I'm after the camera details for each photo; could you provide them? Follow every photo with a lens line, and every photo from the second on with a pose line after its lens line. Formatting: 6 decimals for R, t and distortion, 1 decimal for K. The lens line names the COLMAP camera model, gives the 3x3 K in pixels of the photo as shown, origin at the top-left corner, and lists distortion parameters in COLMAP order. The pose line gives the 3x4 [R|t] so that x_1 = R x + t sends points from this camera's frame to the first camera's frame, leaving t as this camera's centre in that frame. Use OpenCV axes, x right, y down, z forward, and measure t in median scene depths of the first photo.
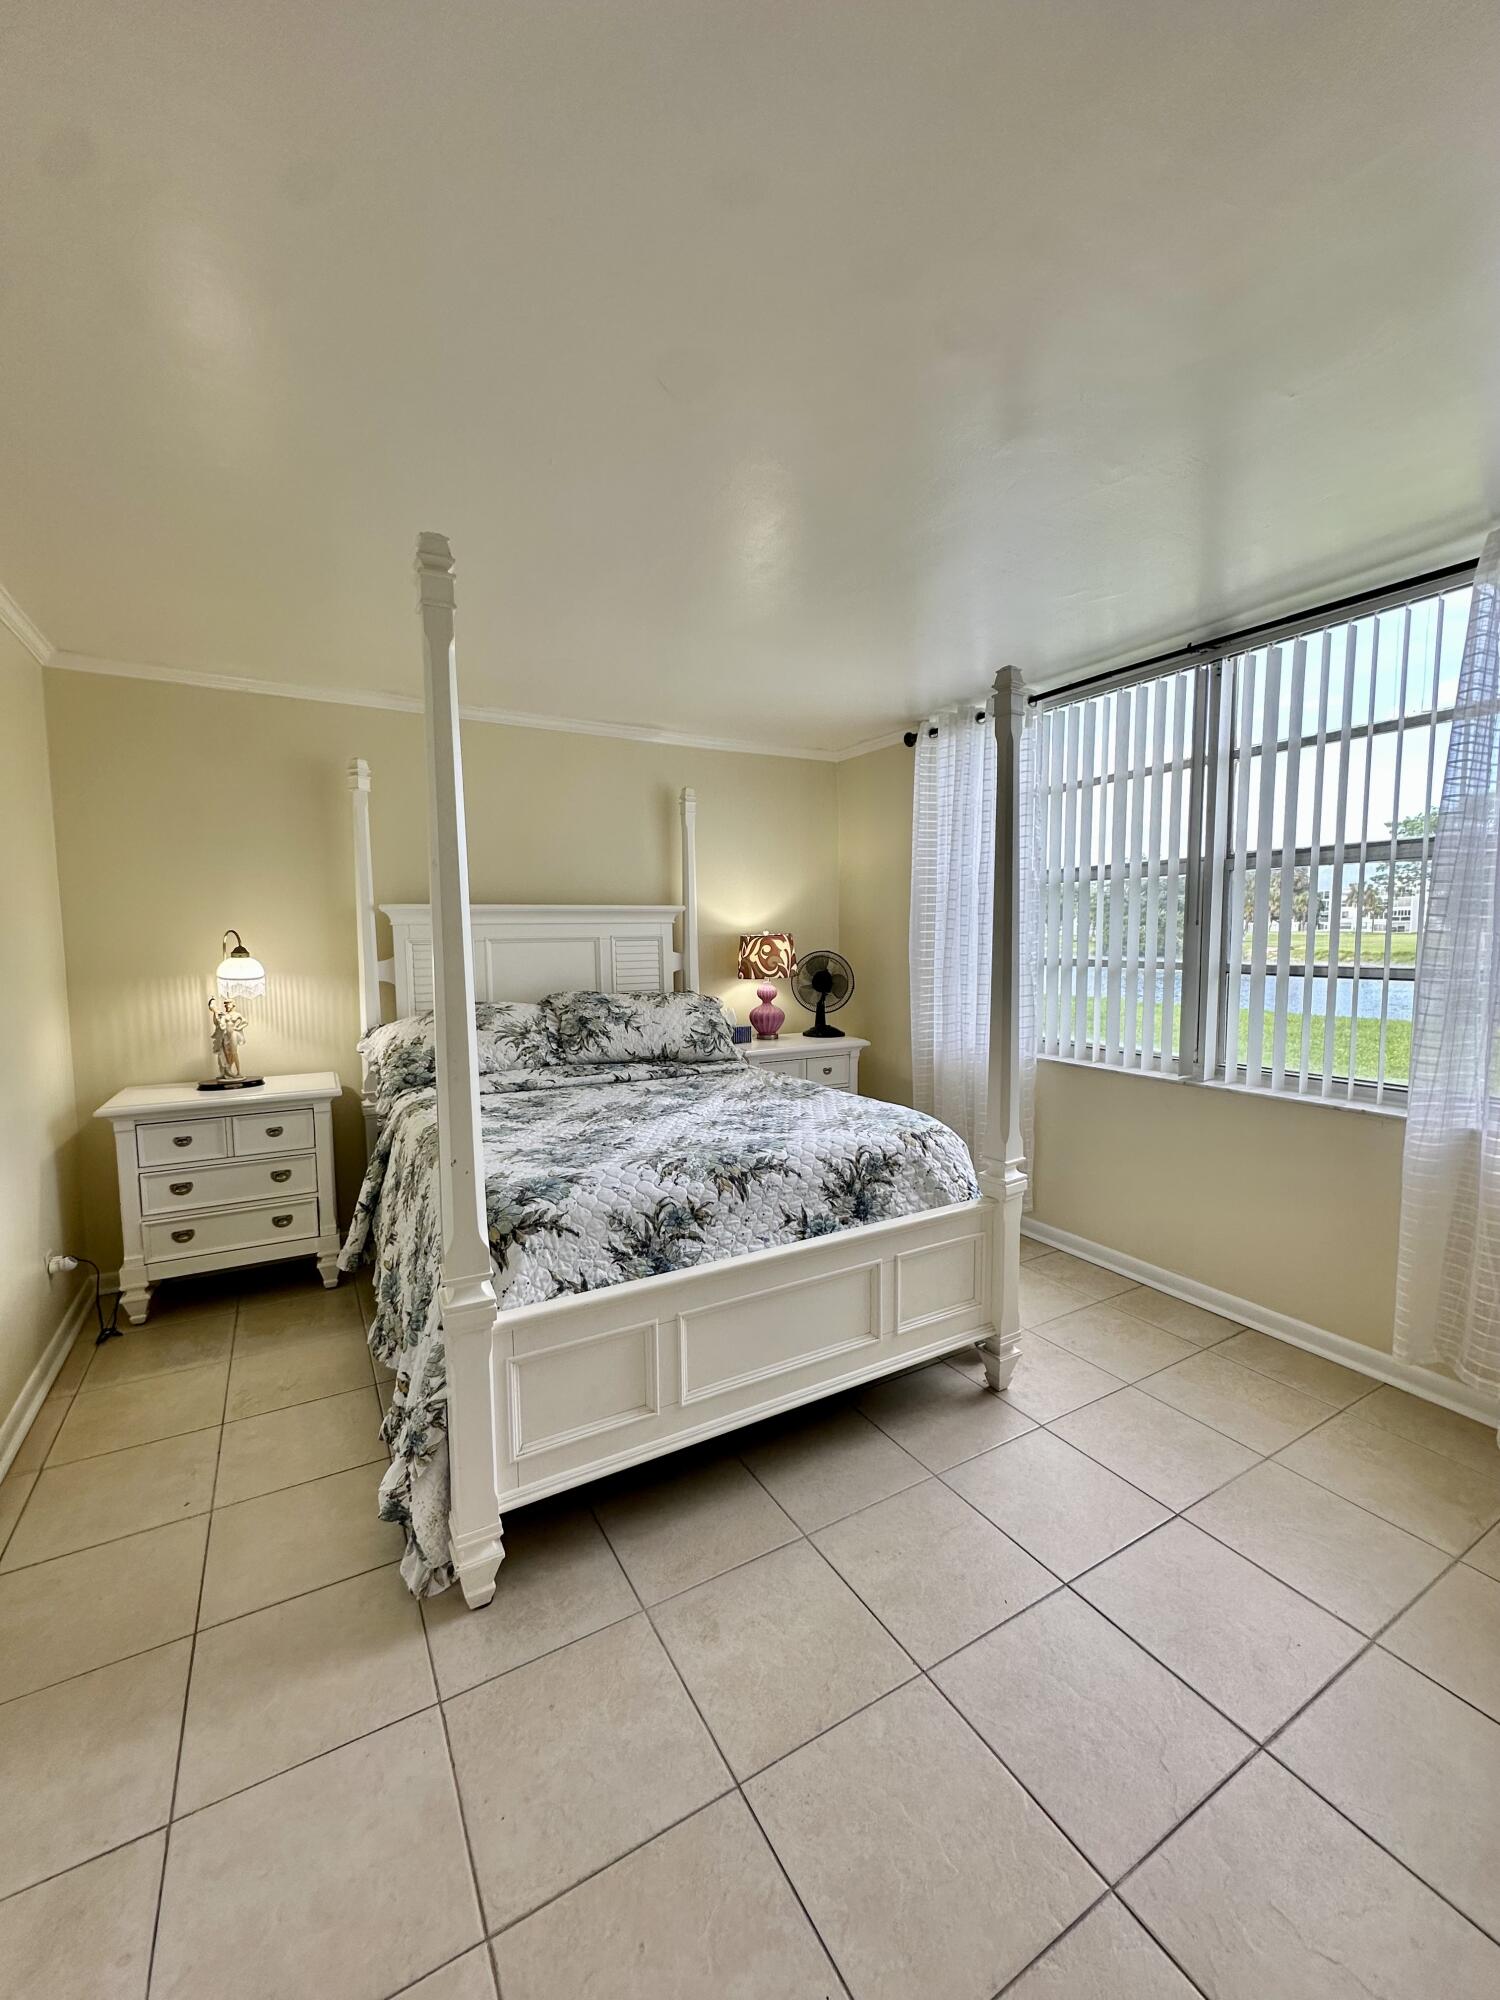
lens RADIAL K [[804.0, 0, 746.4], [0, 804.0, 1000.4], [0, 0, 1]] dist [-0.001550, 0.000043]
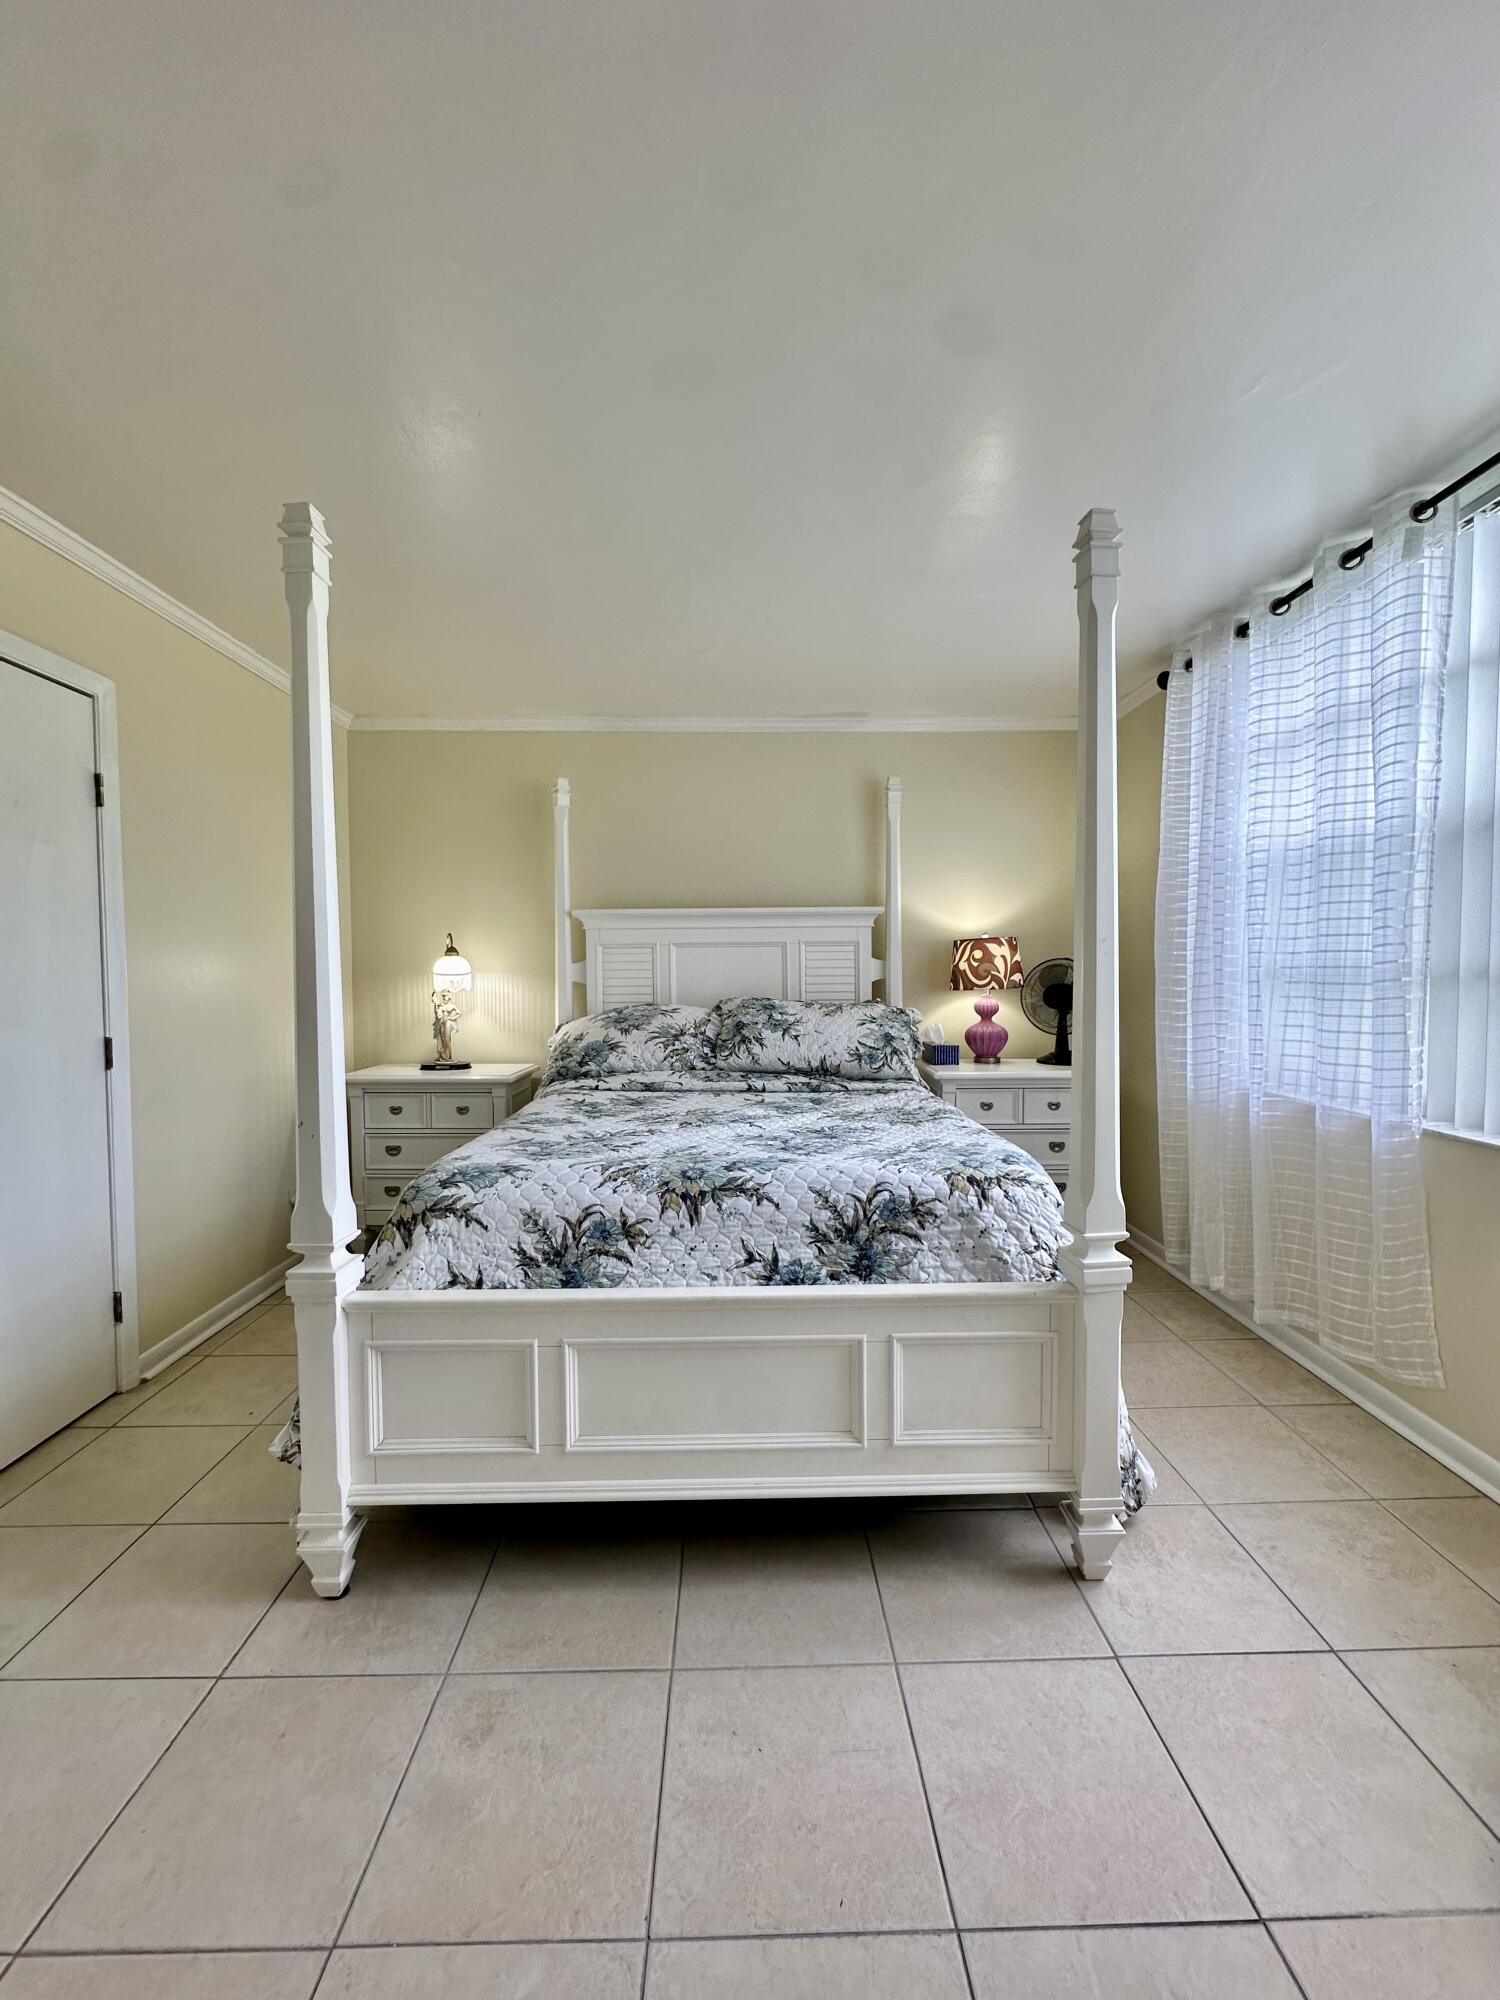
lens RADIAL K [[802.3, 0, 748.4], [0, 802.3, 999.0], [0, 0, 1]] dist [-0.004027, 0.001127]
pose [[0.875675, 0.020407, -0.482470, 0.395122], [-0.042452, 0.998492, -0.034816, 0.039449], [0.481031, 0.050969, 0.875221, 0.265083]]
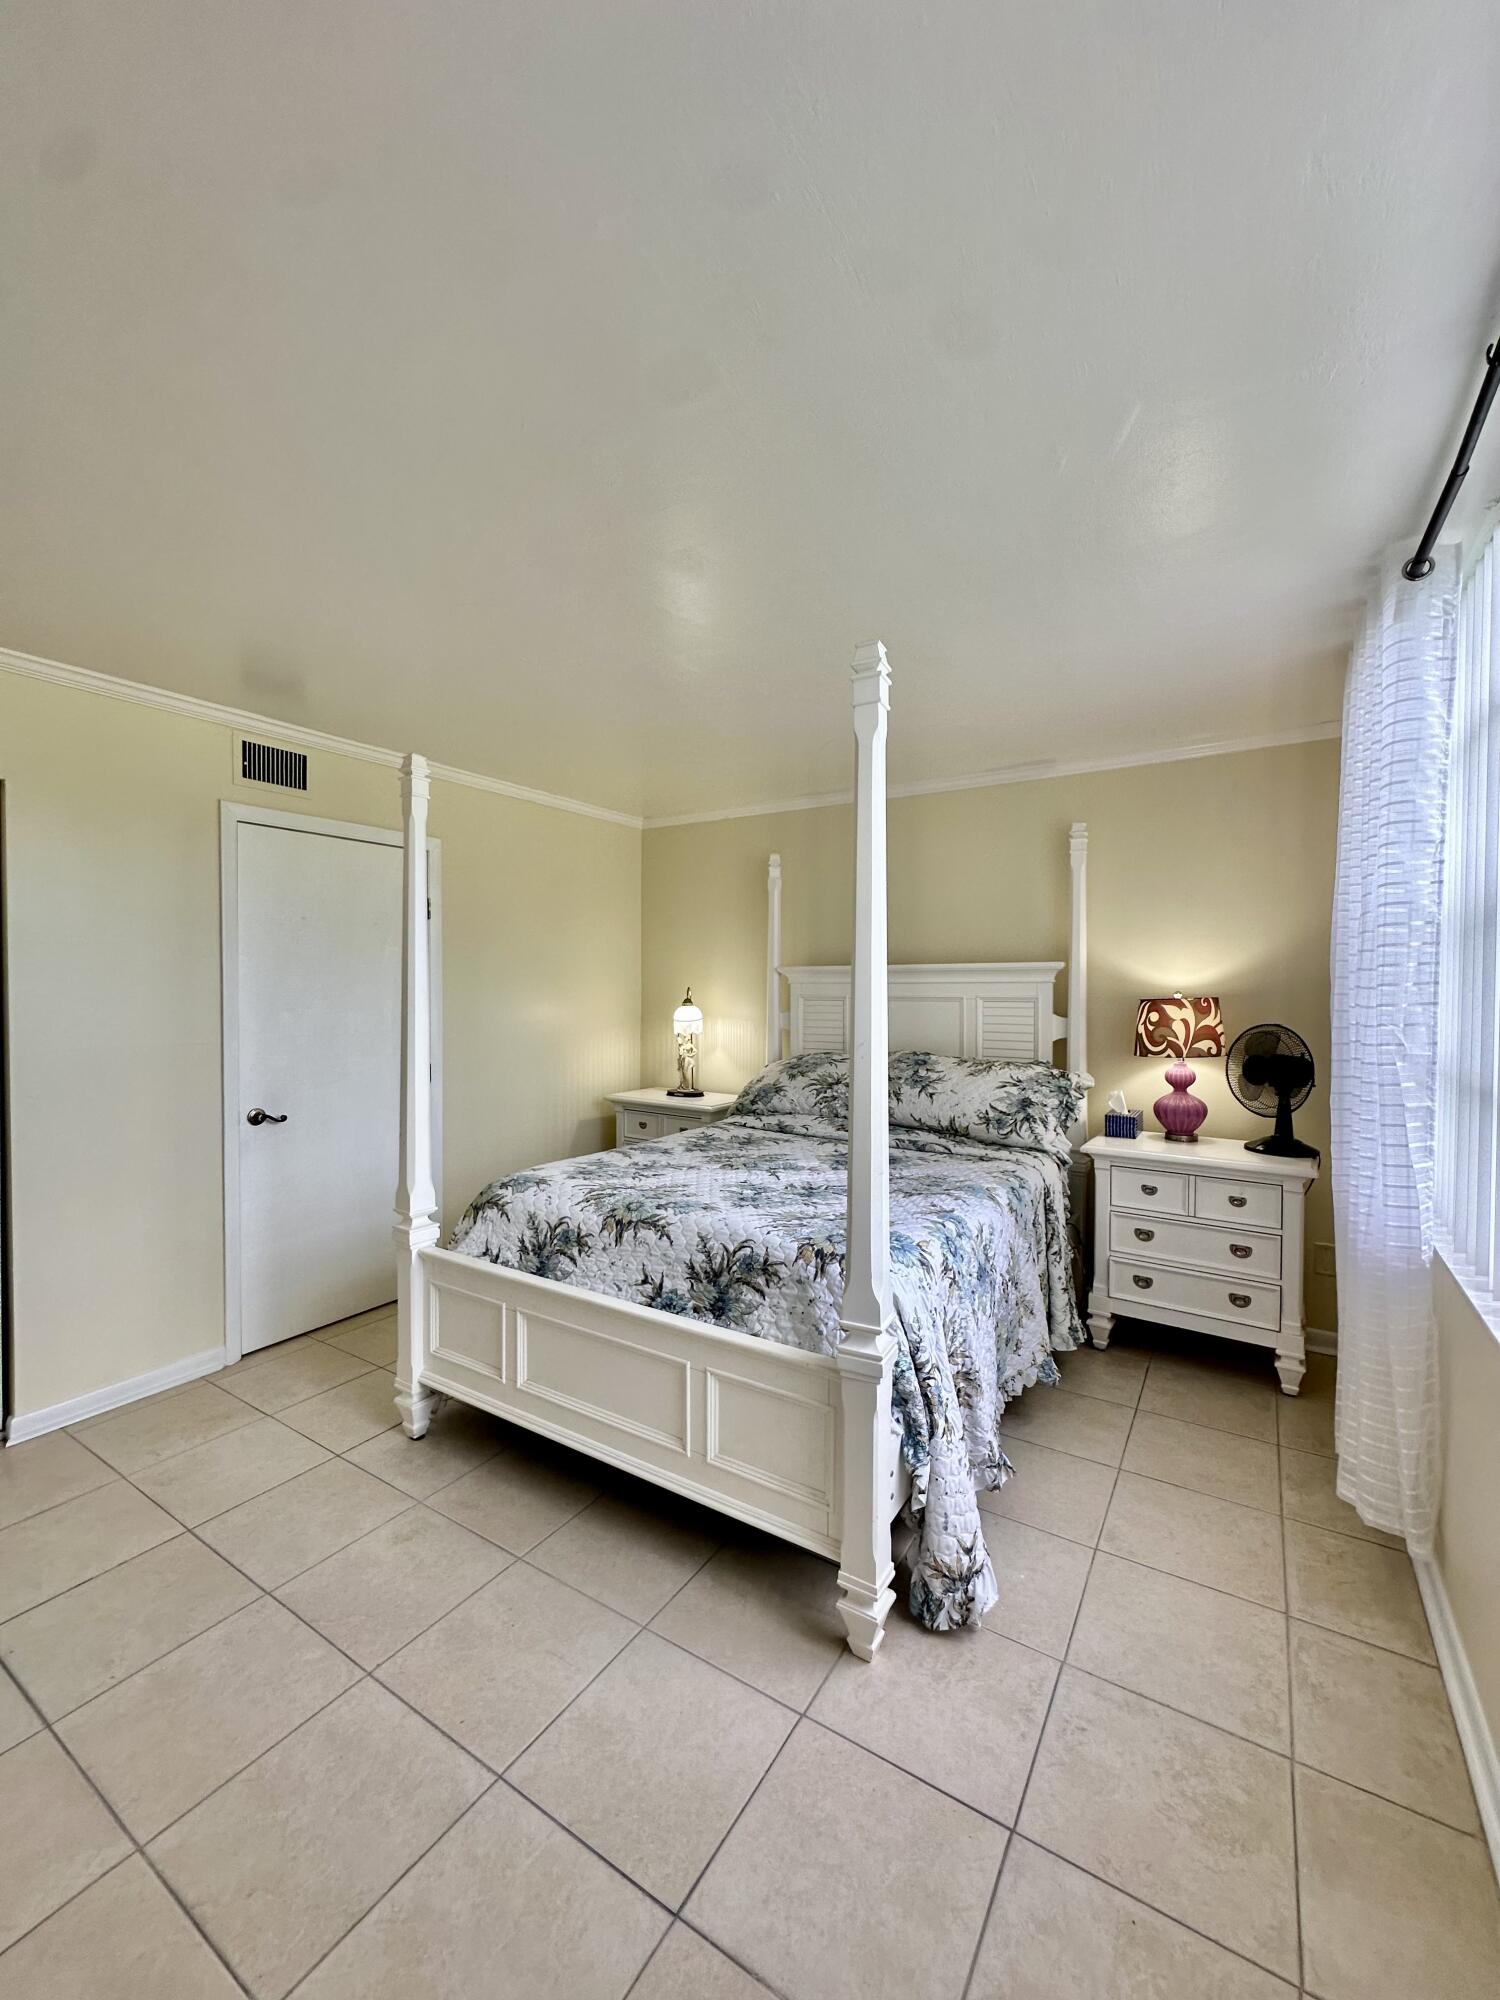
lens RADIAL K [[802.3, 0, 748.4], [0, 802.3, 999.0], [0, 0, 1]] dist [-0.004027, 0.001127]
pose [[0.462011, 0.022444, -0.886590, 0.911982], [-0.083008, 0.996386, -0.018033, -0.064577], [0.882981, 0.081925, 0.462204, 0.571820]]
